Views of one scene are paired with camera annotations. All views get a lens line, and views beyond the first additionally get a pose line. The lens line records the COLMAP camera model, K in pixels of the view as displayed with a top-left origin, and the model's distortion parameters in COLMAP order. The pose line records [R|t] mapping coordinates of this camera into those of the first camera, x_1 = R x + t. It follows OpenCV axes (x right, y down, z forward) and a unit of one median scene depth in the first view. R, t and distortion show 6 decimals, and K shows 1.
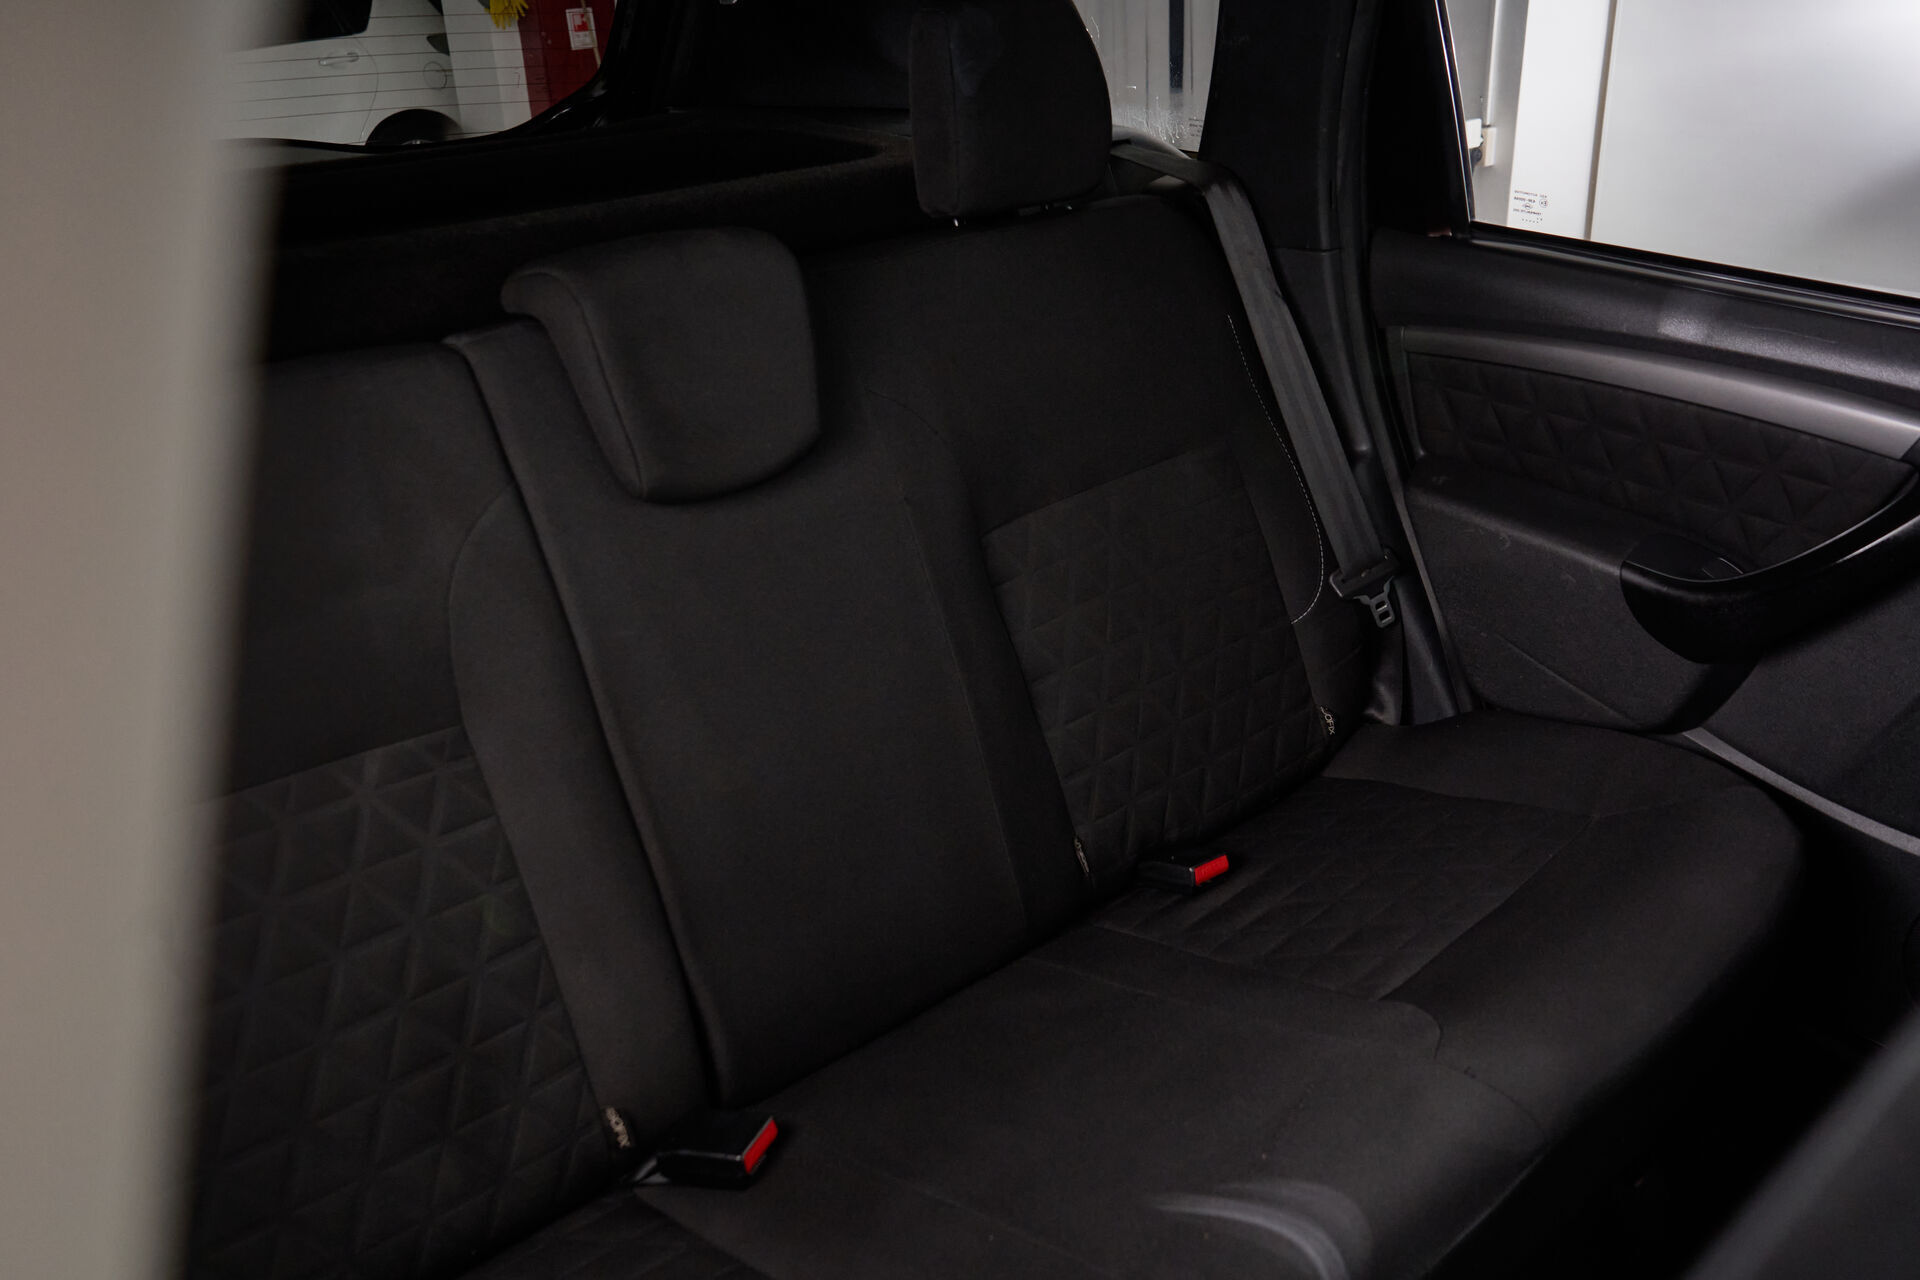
lens RADIAL K [[1614.5, 0, 960.0], [0, 1614.5, 640.0], [0, 0, 1]] dist [0.021046, -0.001291]
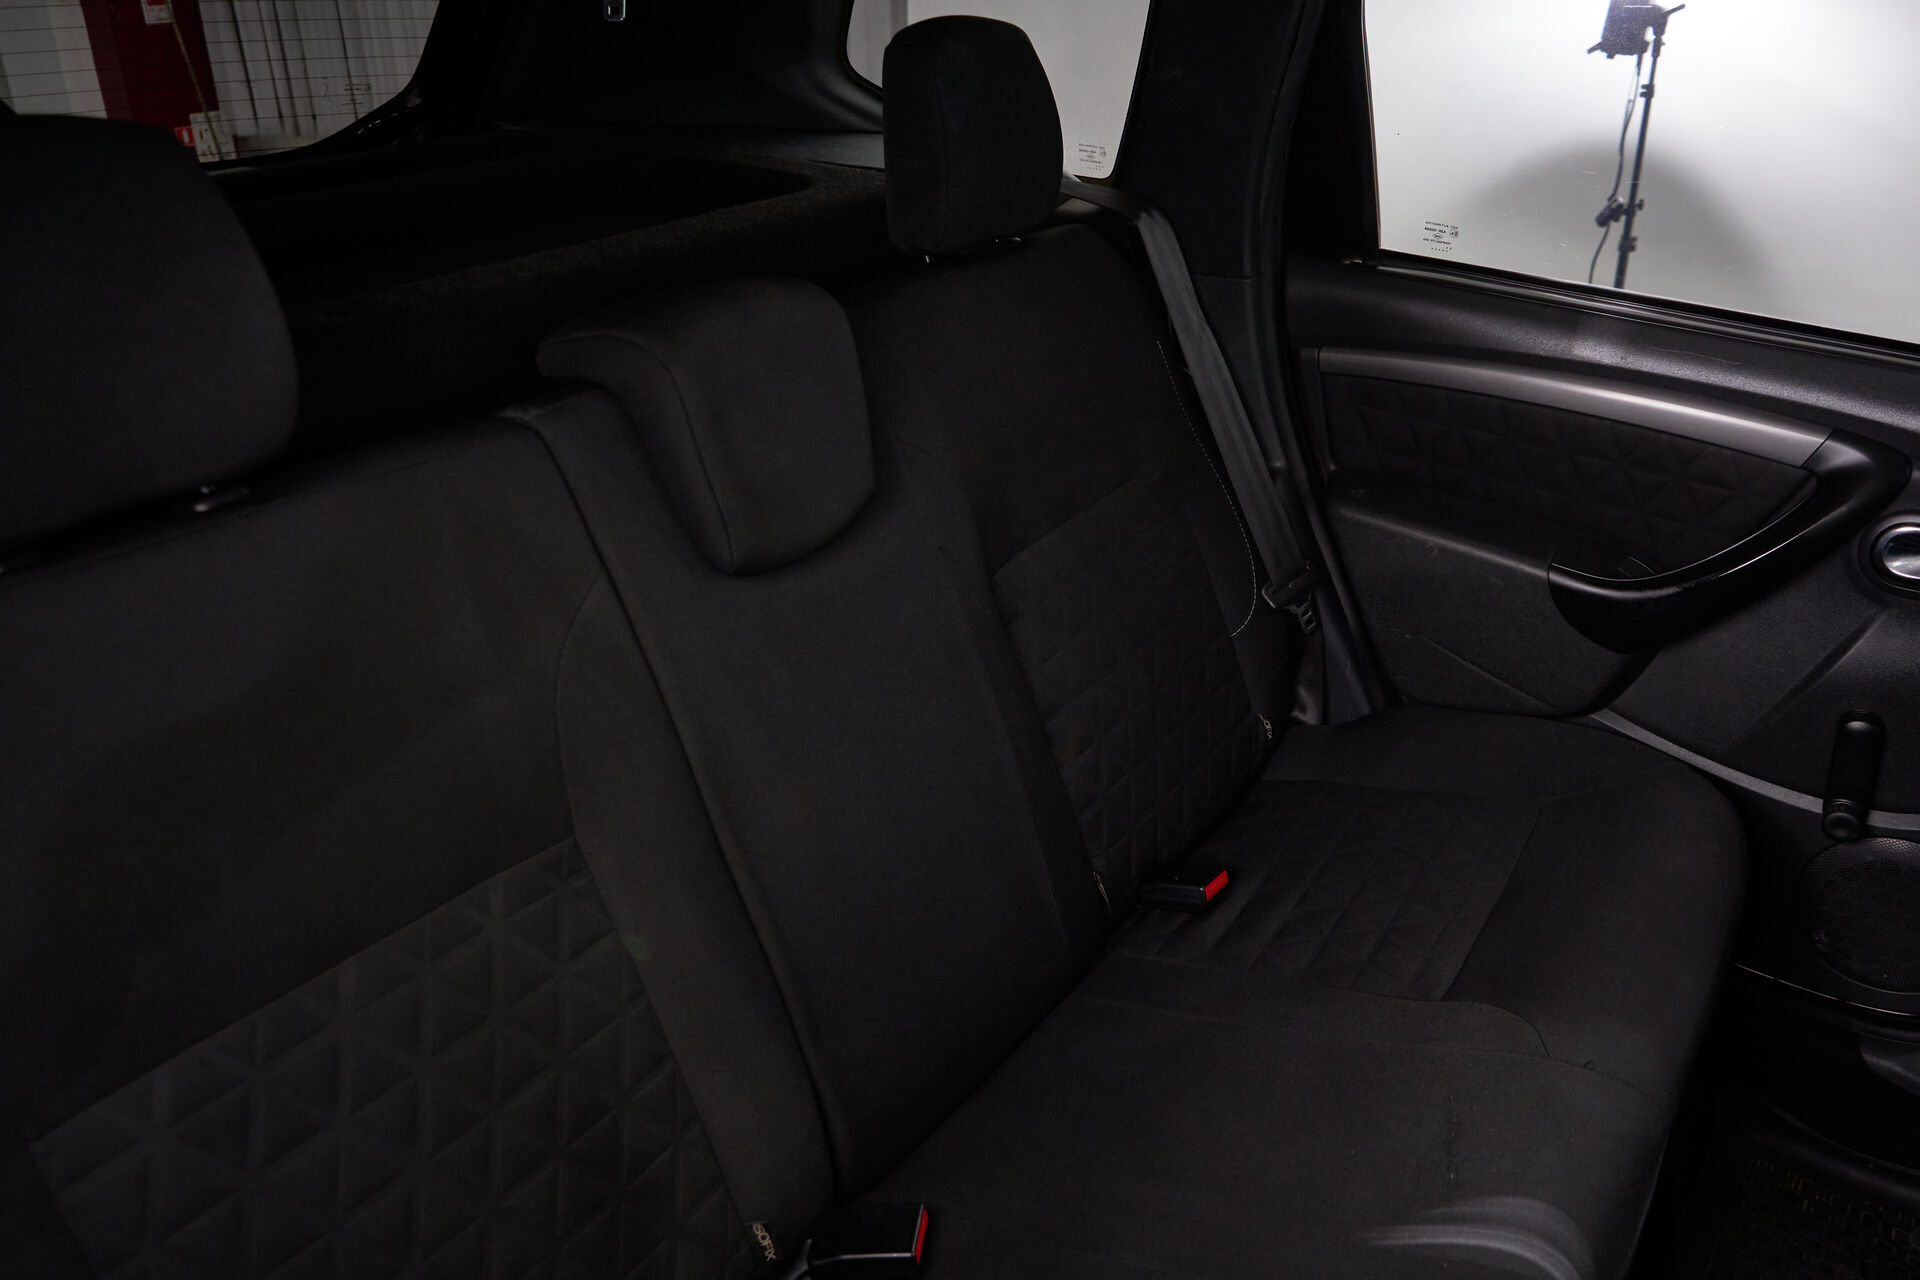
lens RADIAL K [[1598.5, 0, 960.0], [0, 1598.5, 640.0], [0, 0, 1]] dist [0.008520, 0.000105]
pose [[0.965639, -0.071098, 0.249973, -0.244324], [0.066448, 0.997424, 0.027006, -0.052745], [-0.251249, -0.009468, 0.967876, 0.055630]]
